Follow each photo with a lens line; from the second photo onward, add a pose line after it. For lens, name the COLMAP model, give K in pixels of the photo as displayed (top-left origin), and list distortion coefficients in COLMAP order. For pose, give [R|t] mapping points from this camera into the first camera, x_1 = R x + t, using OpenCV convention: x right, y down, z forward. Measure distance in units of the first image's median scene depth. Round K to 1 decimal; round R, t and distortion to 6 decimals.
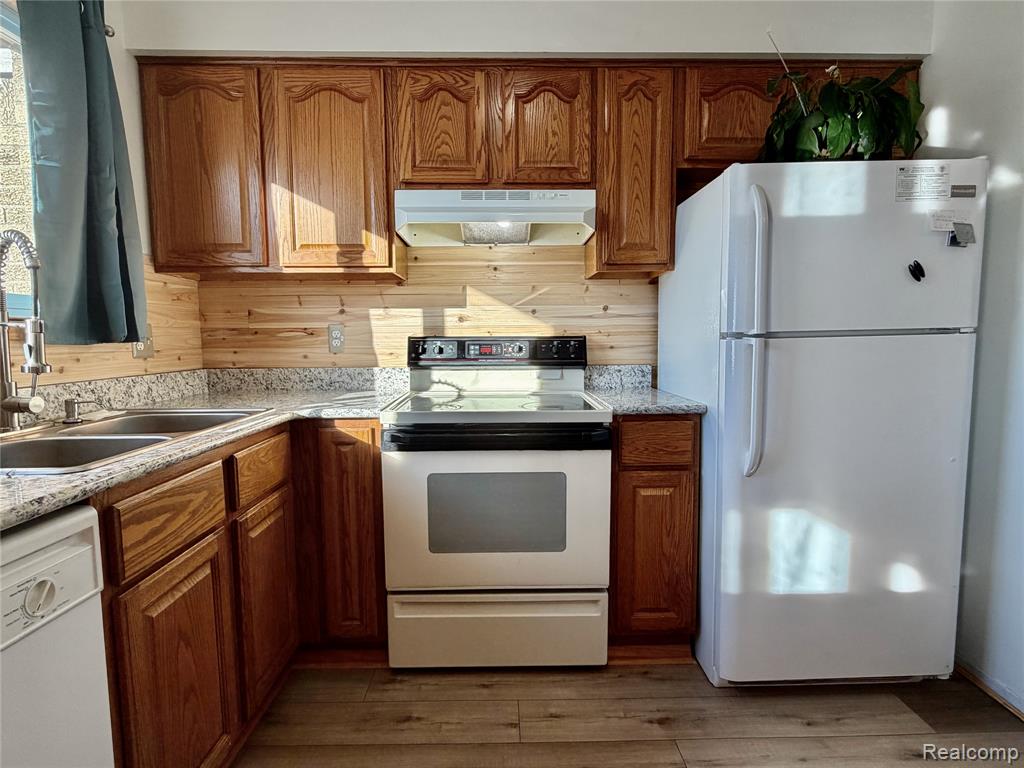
lens RADIAL K [[538.4, 0, 510.0], [0, 538.4, 390.6], [0, 0, 1]] dist [0.001700, -0.000492]
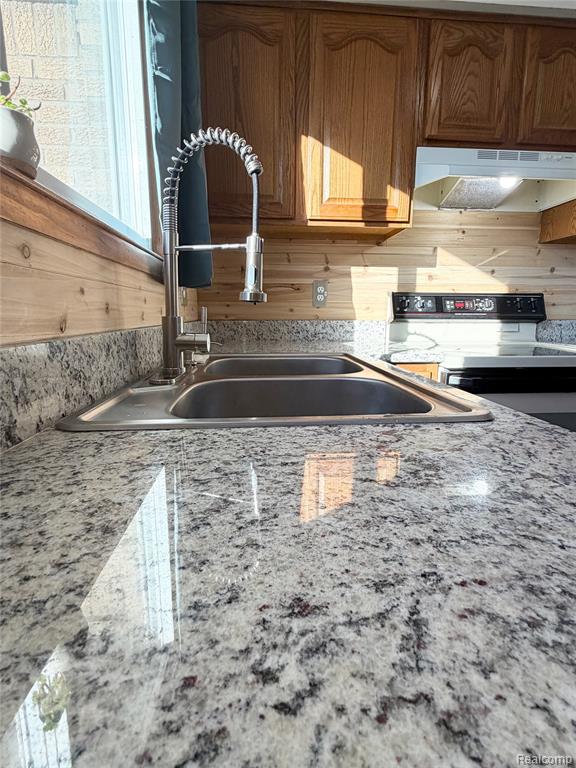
lens RADIAL K [[389.0, 0, 288.0], [0, 389.0, 384.0], [0, 0, 1]] dist [-0.001741, -0.000229]
pose [[0.998019, -0.002841, 0.062851, -0.509124], [-0.002406, 0.996526, 0.083244, 0.025471], [-0.062869, -0.083230, 0.994545, 0.222565]]
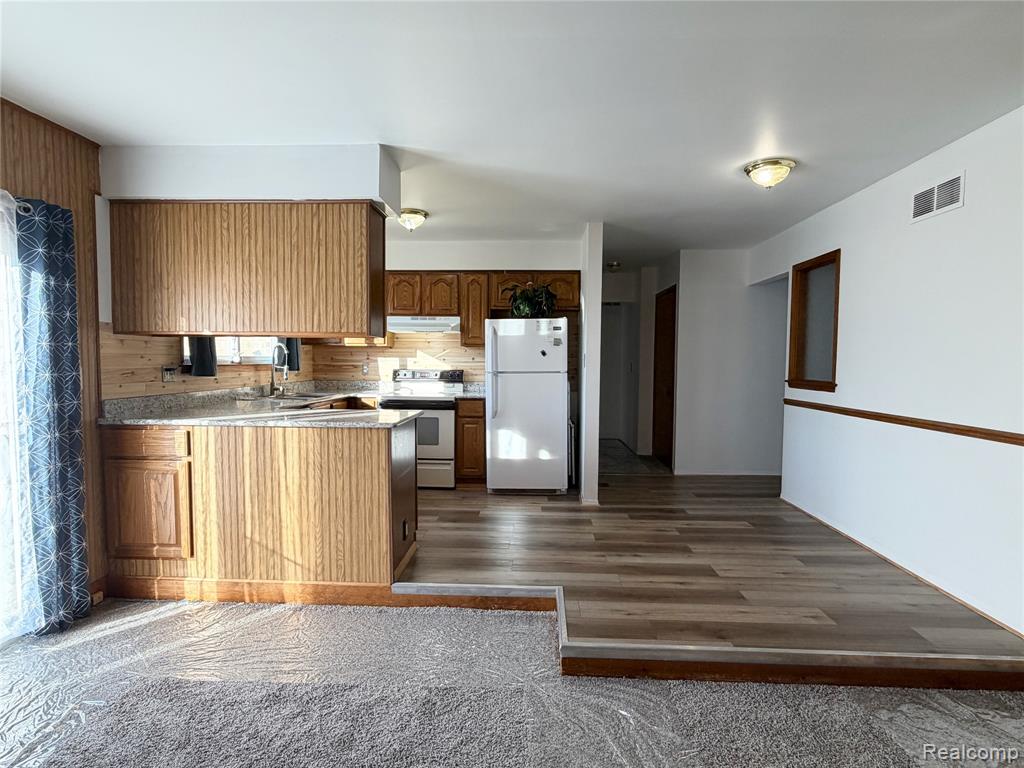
lens RADIAL K [[518.7, 0, 510.6], [0, 518.7, 388.7], [0, 0, 1]] dist [-0.001741, -0.000229]
pose [[0.997550, 0.019511, -0.067183, 0.592936], [-0.022218, 0.998961, -0.039779, 0.085734], [0.066337, 0.041174, 0.996947, -1.557997]]
